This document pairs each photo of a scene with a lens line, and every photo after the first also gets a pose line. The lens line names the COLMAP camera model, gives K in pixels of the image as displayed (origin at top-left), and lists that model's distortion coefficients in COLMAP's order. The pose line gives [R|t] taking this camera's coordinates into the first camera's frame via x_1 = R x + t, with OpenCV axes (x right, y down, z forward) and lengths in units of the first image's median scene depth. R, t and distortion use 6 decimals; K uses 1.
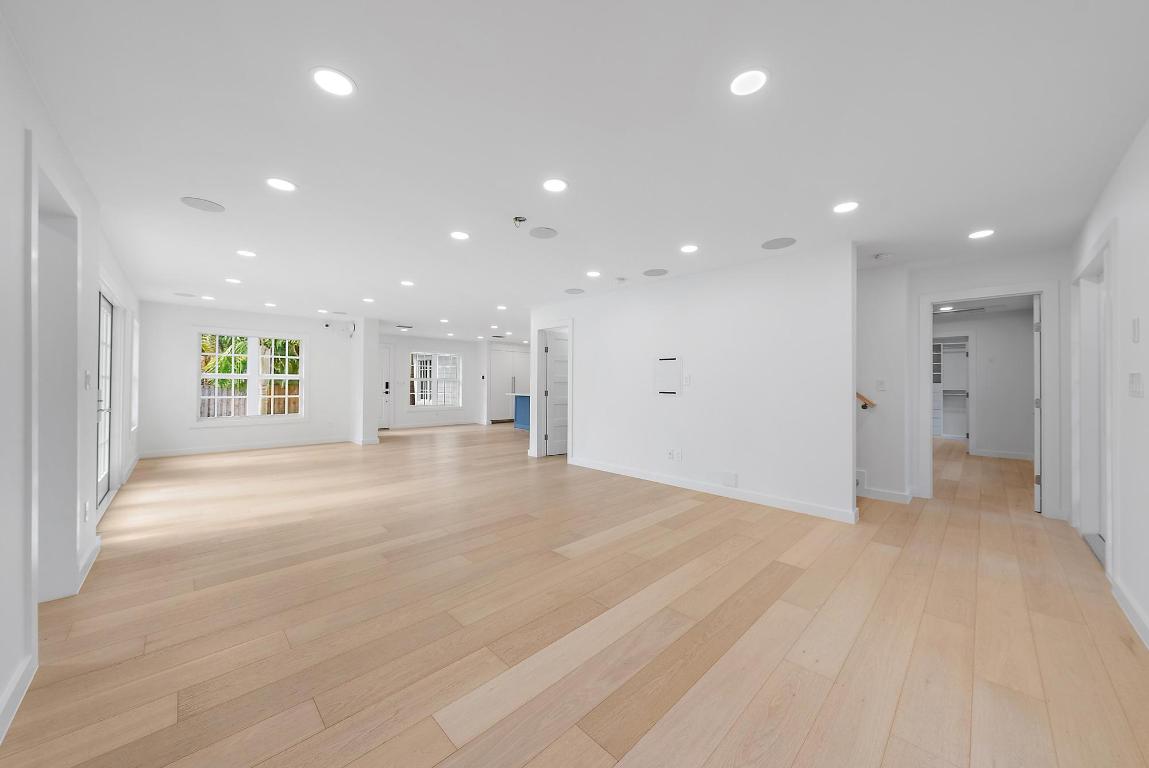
lens RADIAL K [[412.3, 0, 564.9], [0, 412.3, 383.4], [0, 0, 1]] dist [-0.003131, 0.000500]
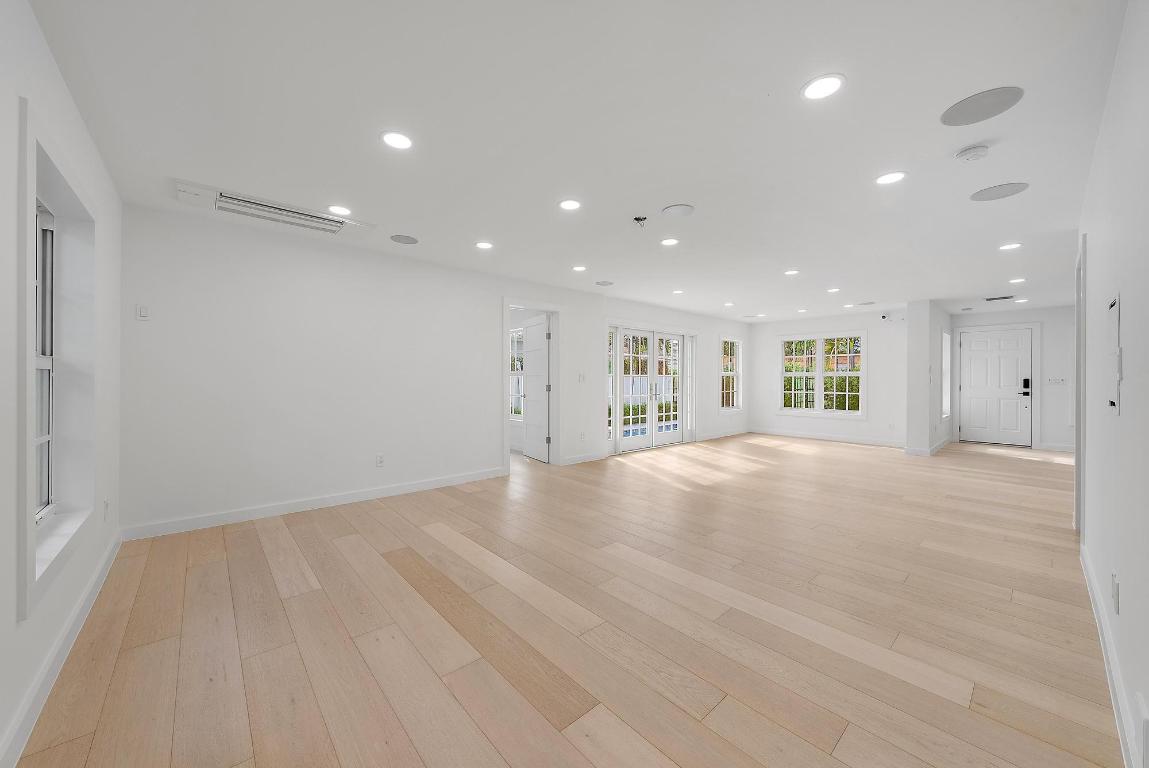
lens RADIAL K [[412.3, 0, 570.1], [0, 412.3, 383.4], [0, 0, 1]] dist [-0.003131, 0.000500]
pose [[-0.045364, 0.005068, -0.998958, 0.426450], [-0.001833, 0.999985, 0.005156, 0.003675], [0.998969, 0.002065, -0.045354, 0.400578]]
